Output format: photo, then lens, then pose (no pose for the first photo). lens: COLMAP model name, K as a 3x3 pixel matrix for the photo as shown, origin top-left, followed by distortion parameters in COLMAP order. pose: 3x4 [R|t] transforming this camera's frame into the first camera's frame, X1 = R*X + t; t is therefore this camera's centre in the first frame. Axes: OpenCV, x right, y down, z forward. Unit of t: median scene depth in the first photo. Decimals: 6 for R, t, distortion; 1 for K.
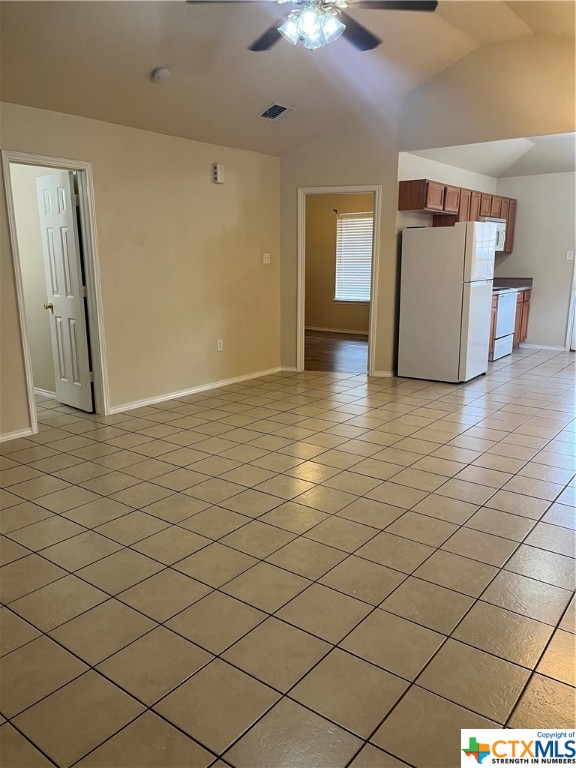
lens RADIAL K [[580.2, 0, 282.7], [0, 580.2, 388.9], [0, 0, 1]] dist [0.020056, -0.010591]
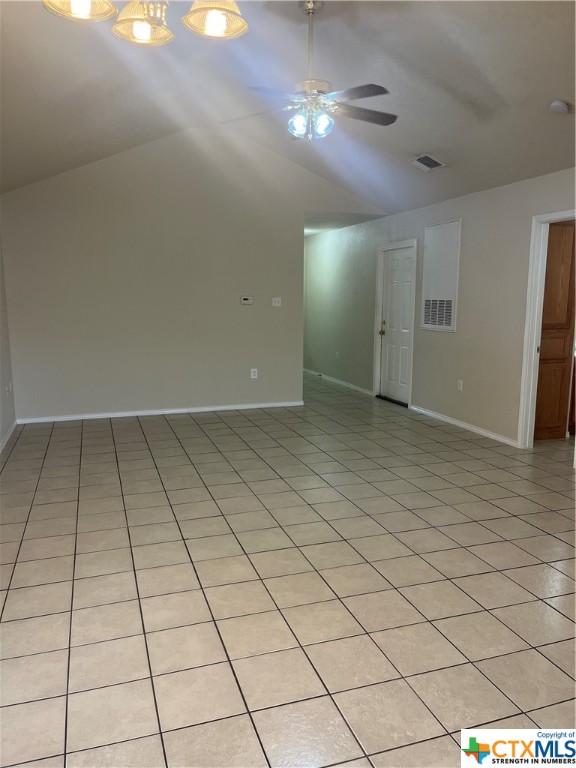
lens RADIAL K [[580.2, 0, 288.1], [0, 580.2, 383.4], [0, 0, 1]] dist [0.020056, -0.010591]
pose [[-0.554472, 0.144523, -0.819558, 0.965302], [-0.175671, 0.942288, 0.285015, -0.369279], [0.813450, 0.302005, -0.497083, 1.411678]]
